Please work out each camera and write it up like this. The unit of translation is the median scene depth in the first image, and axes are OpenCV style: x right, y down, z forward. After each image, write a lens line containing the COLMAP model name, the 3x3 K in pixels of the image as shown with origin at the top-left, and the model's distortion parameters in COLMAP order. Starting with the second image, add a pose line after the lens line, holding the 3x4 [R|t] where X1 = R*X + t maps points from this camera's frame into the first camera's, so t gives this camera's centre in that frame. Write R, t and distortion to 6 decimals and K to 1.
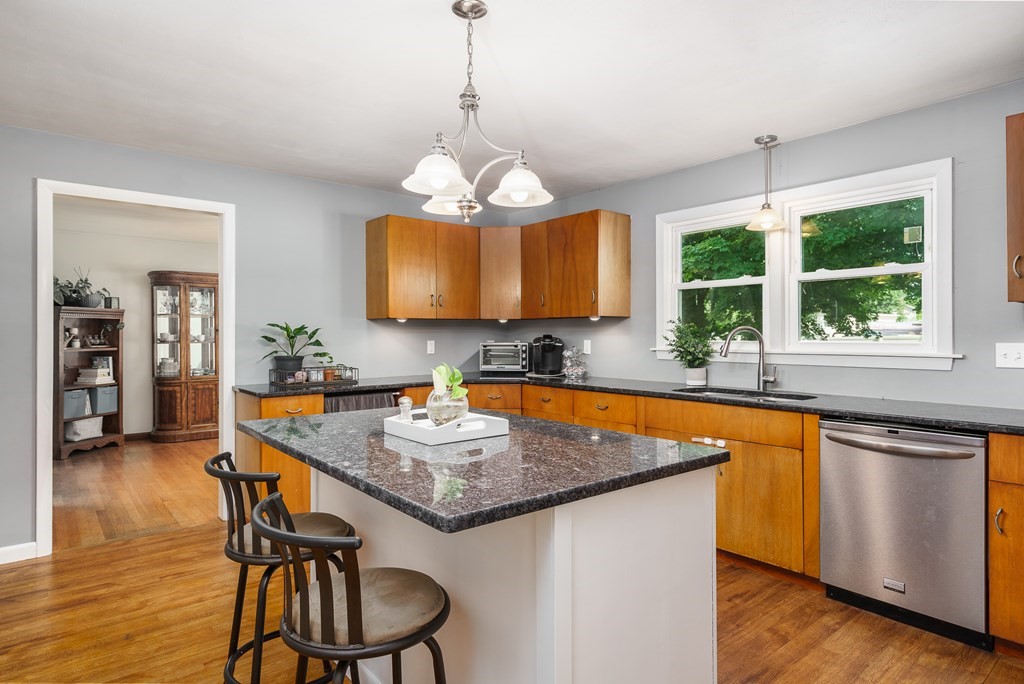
lens RADIAL K [[593.6, 0, 513.0], [0, 593.6, 334.6], [0, 0, 1]] dist [0.014455, -0.000211]
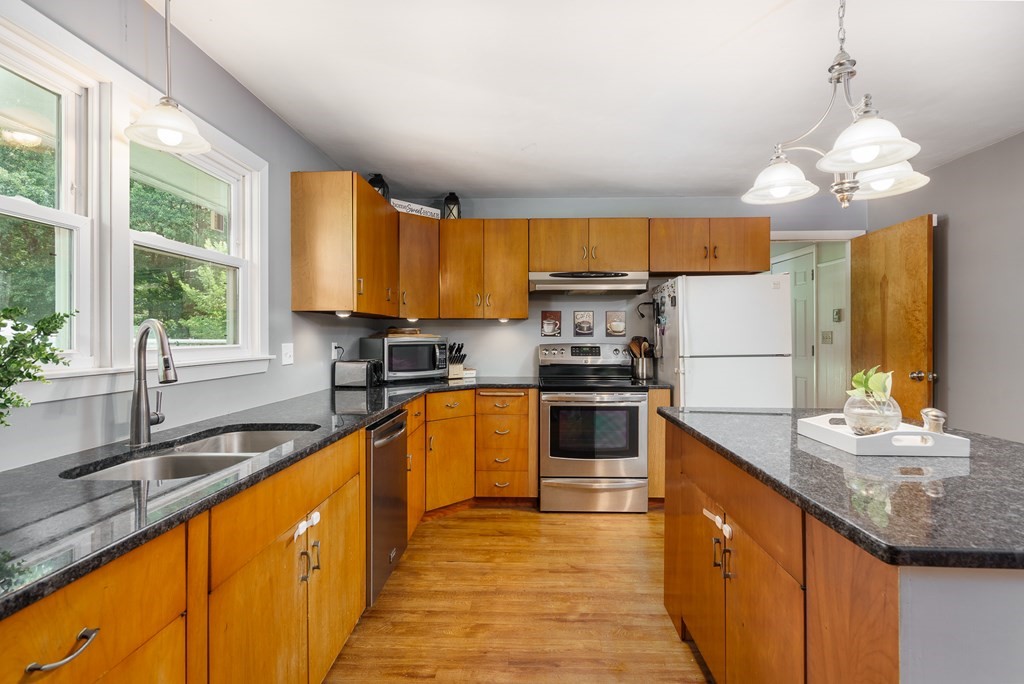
lens RADIAL K [[489.0, 0, 514.6], [0, 489.0, 337.9], [0, 0, 1]] dist [-0.000245, -0.000051]
pose [[-0.749106, -0.003070, 0.662443, -0.127453], [-0.002632, 0.999995, 0.001658, 0.000119], [-0.662445, -0.000501, -0.749110, 1.253001]]
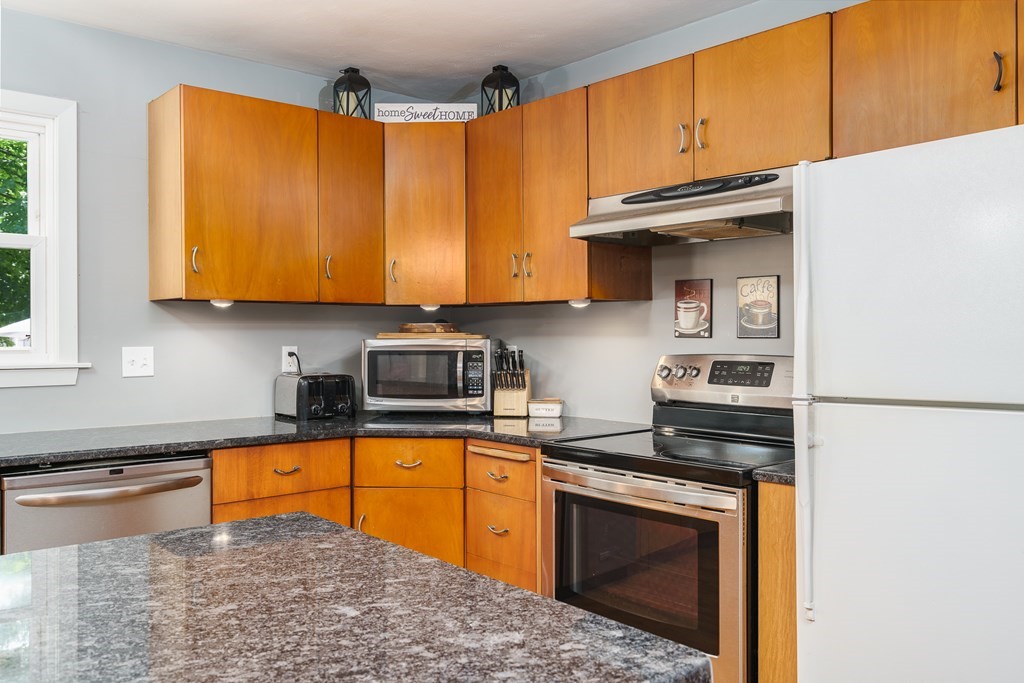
lens RADIAL K [[851.3, 0, 491.7], [0, 851.3, 338.5], [0, 0, 1]] dist [0.010699, 0.002952]
pose [[-0.020323, -0.004729, 0.999782, -0.332466], [-0.004152, 0.999981, 0.004645, -0.004641], [-0.999785, -0.004057, -0.020342, 0.462140]]
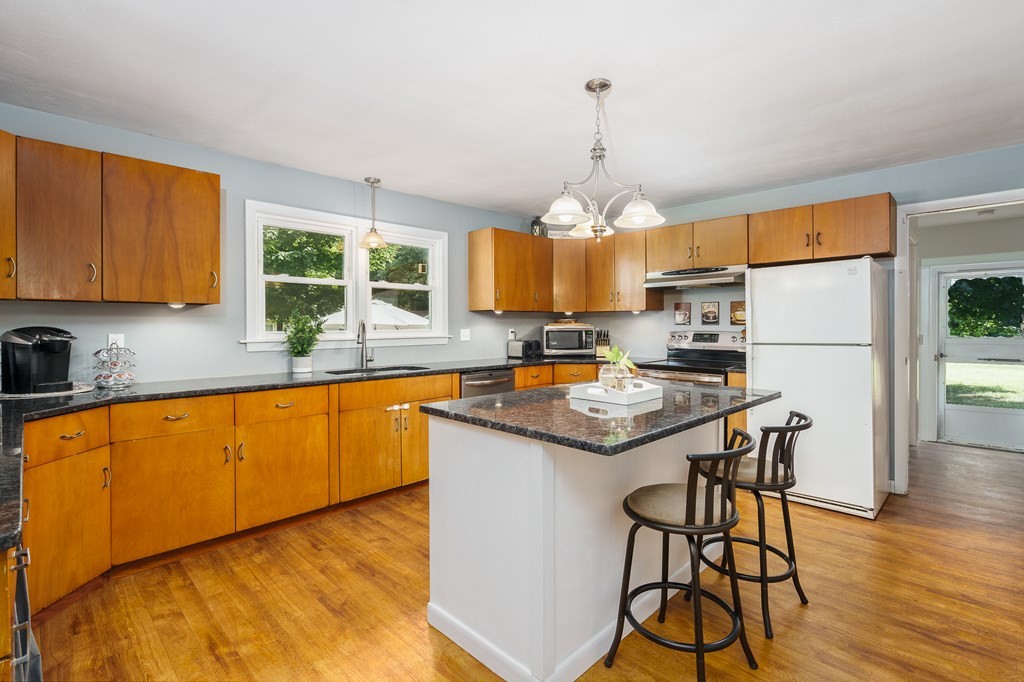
lens RADIAL K [[473.7, 0, 509.9], [0, 473.7, 330.8], [0, 0, 1]] dist [-0.002092, 0.000304]
pose [[-0.099280, -0.014492, 0.994954, -0.748158], [-0.000824, 0.999895, 0.014481, -0.004041], [-0.995059, 0.000617, -0.099282, 0.885486]]
